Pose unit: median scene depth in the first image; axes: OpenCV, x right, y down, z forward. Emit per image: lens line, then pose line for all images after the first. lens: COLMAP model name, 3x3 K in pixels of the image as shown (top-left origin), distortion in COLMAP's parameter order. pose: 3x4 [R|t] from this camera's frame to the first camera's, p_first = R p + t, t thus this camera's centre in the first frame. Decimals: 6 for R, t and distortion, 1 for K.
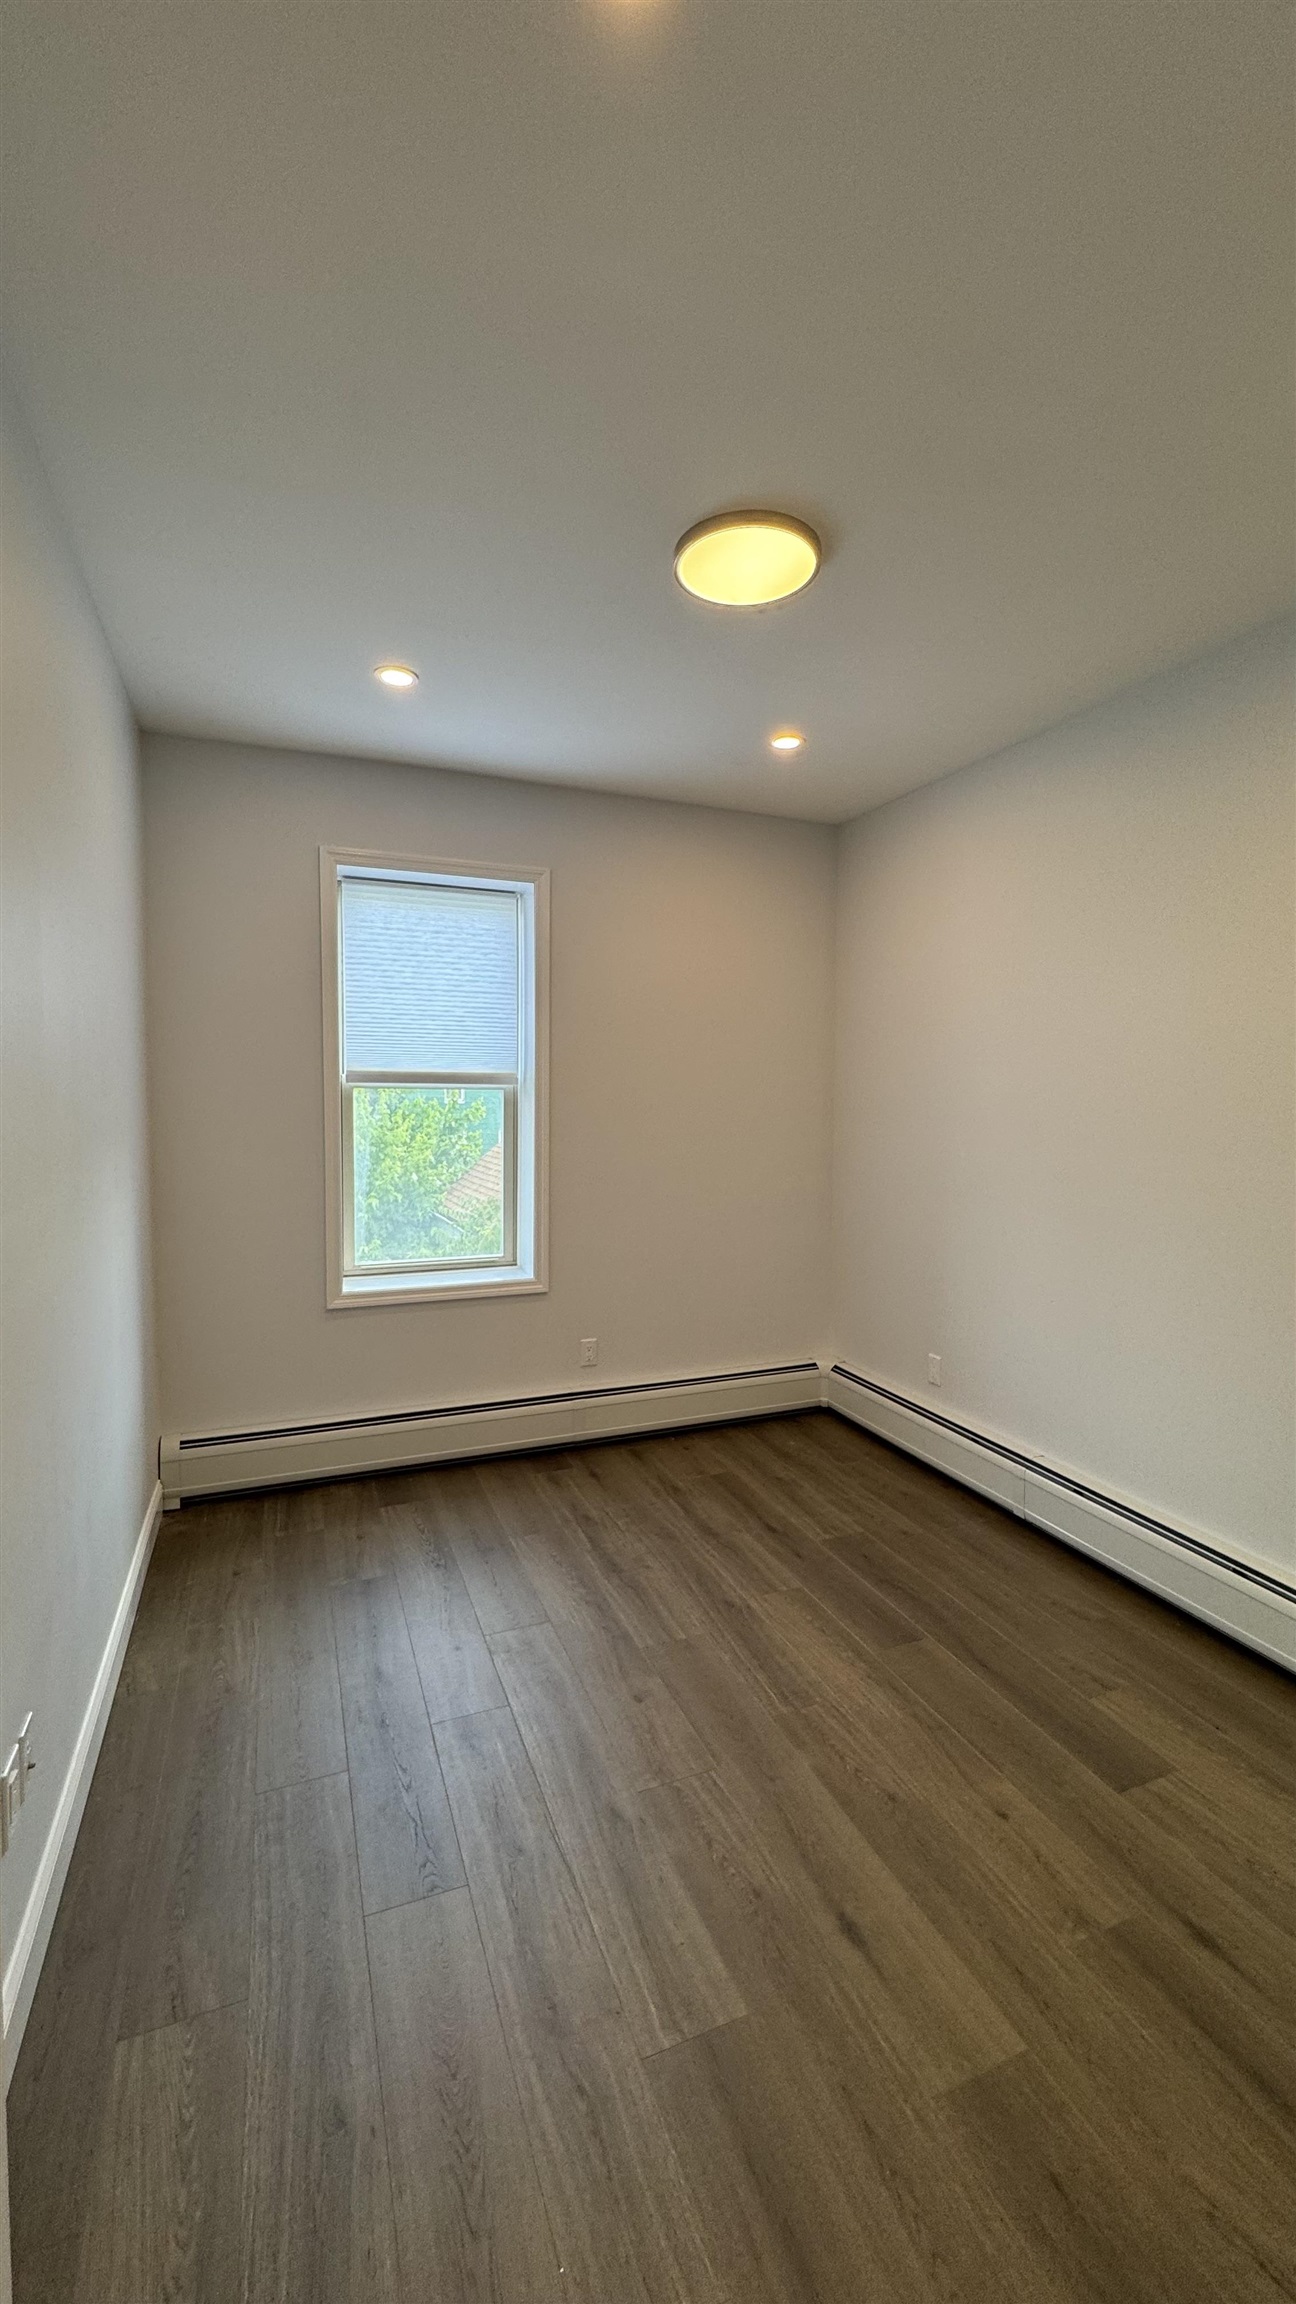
lens RADIAL K [[928.7, 0, 648.7], [0, 928.7, 1252.6], [0, 0, 1]] dist [-0.001344, 0.000050]
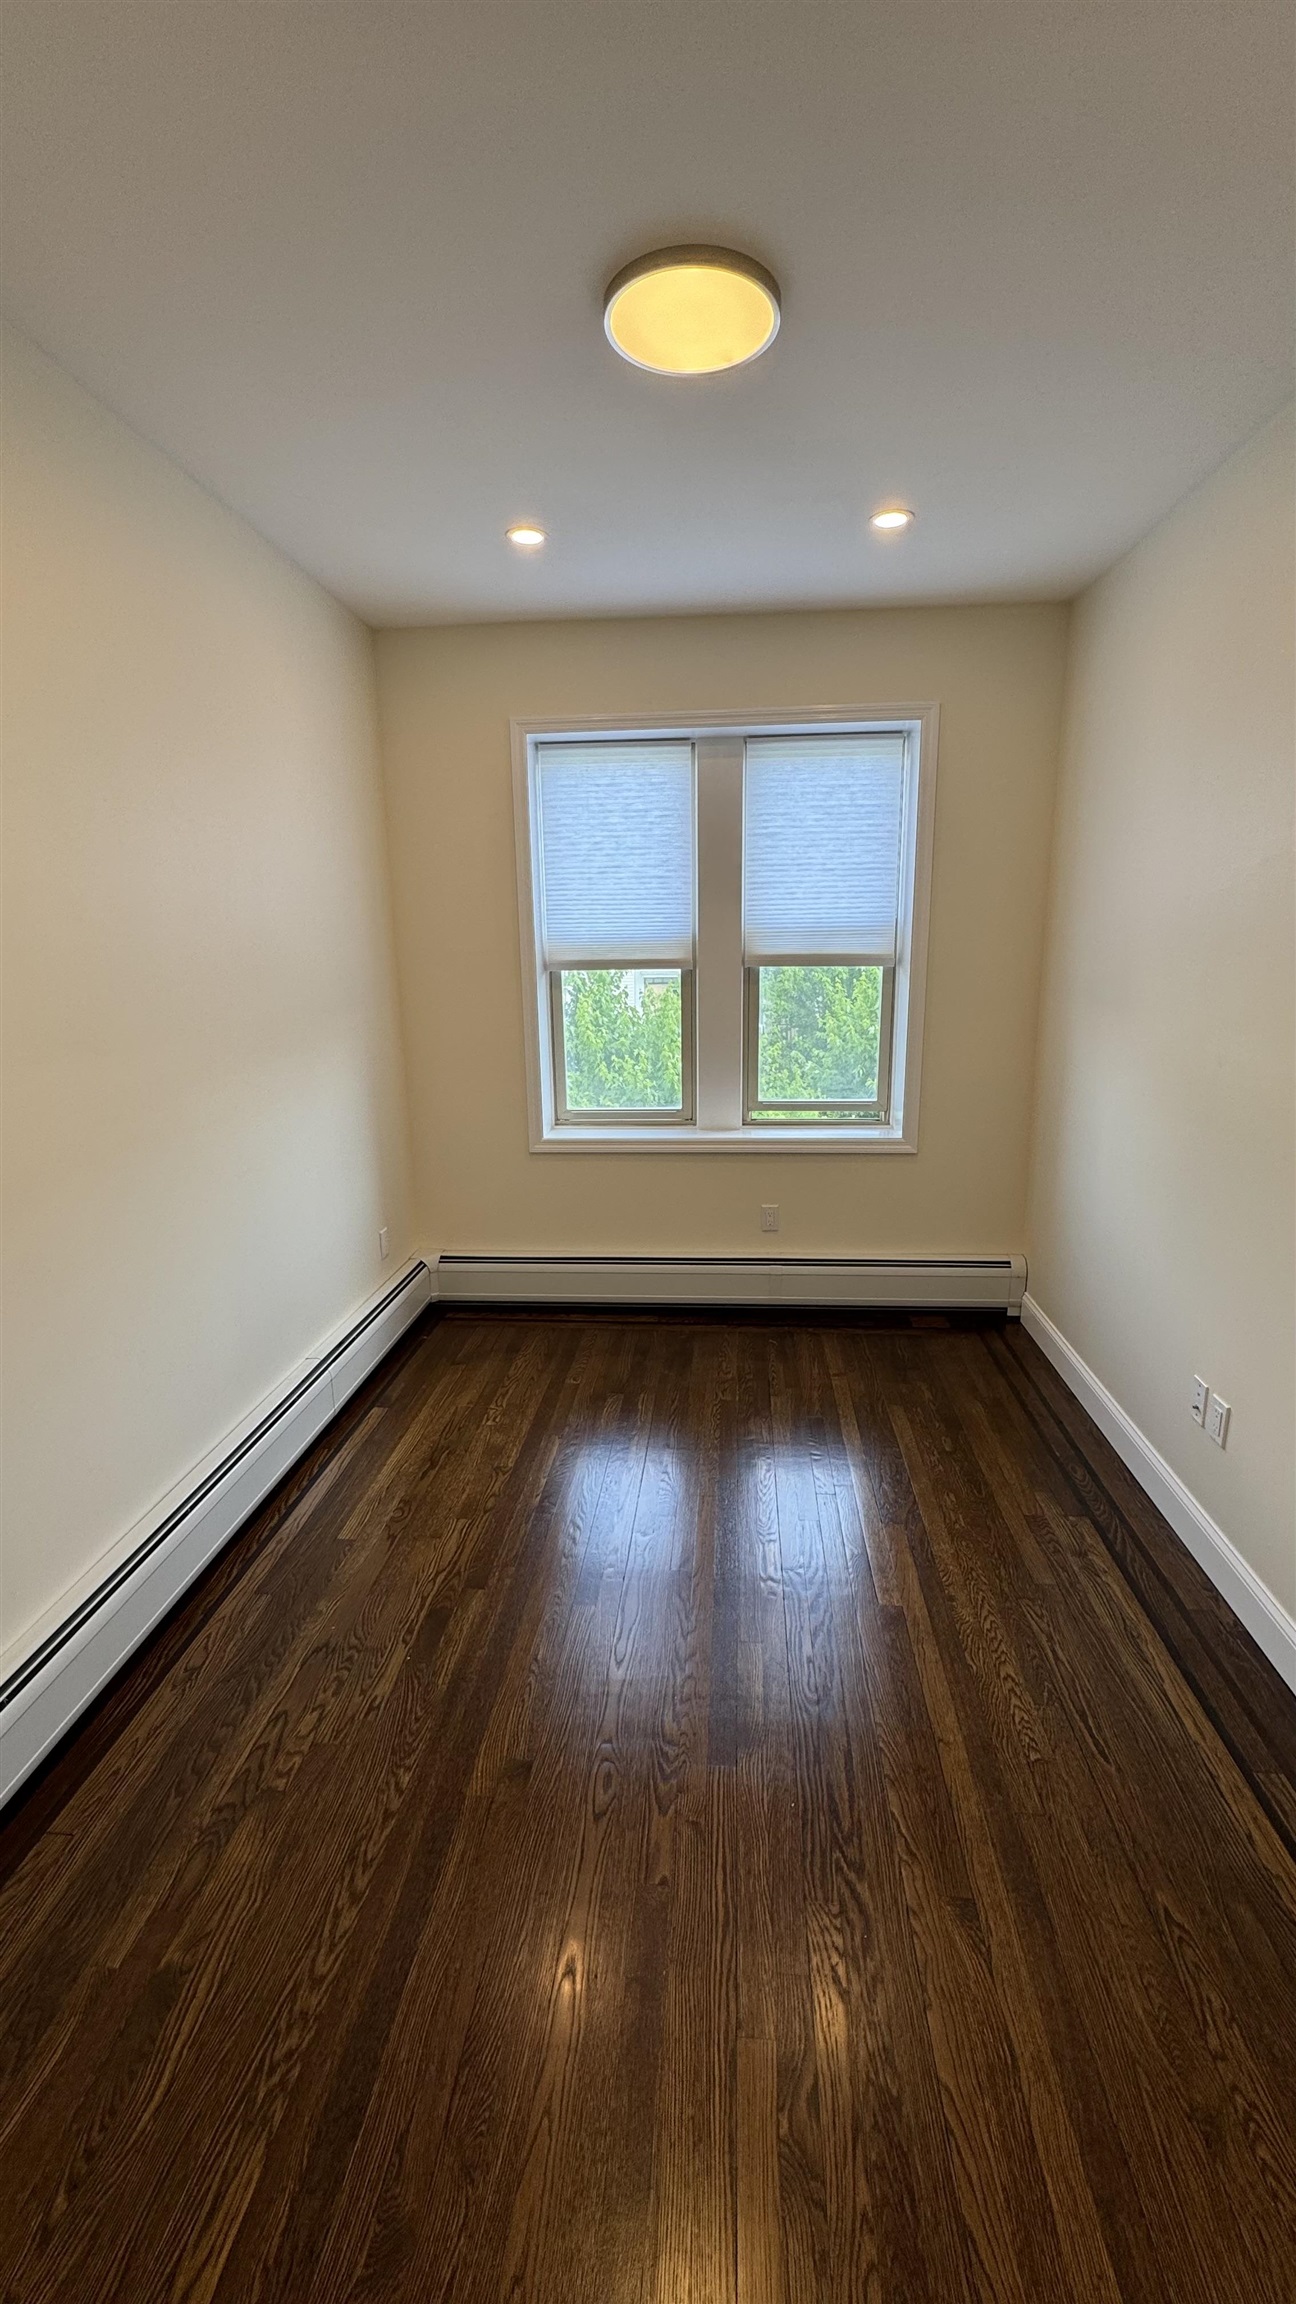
lens RADIAL K [[917.4, 0, 649.3], [0, 917.4, 1150.9], [0, 0, 1]] dist [-0.001281, 0.000633]
pose [[0.891579, 0.078521, -0.446006, 0.256644], [-0.056159, 0.996422, 0.063161, -0.016708], [0.449370, -0.031266, 0.892799, 0.103370]]
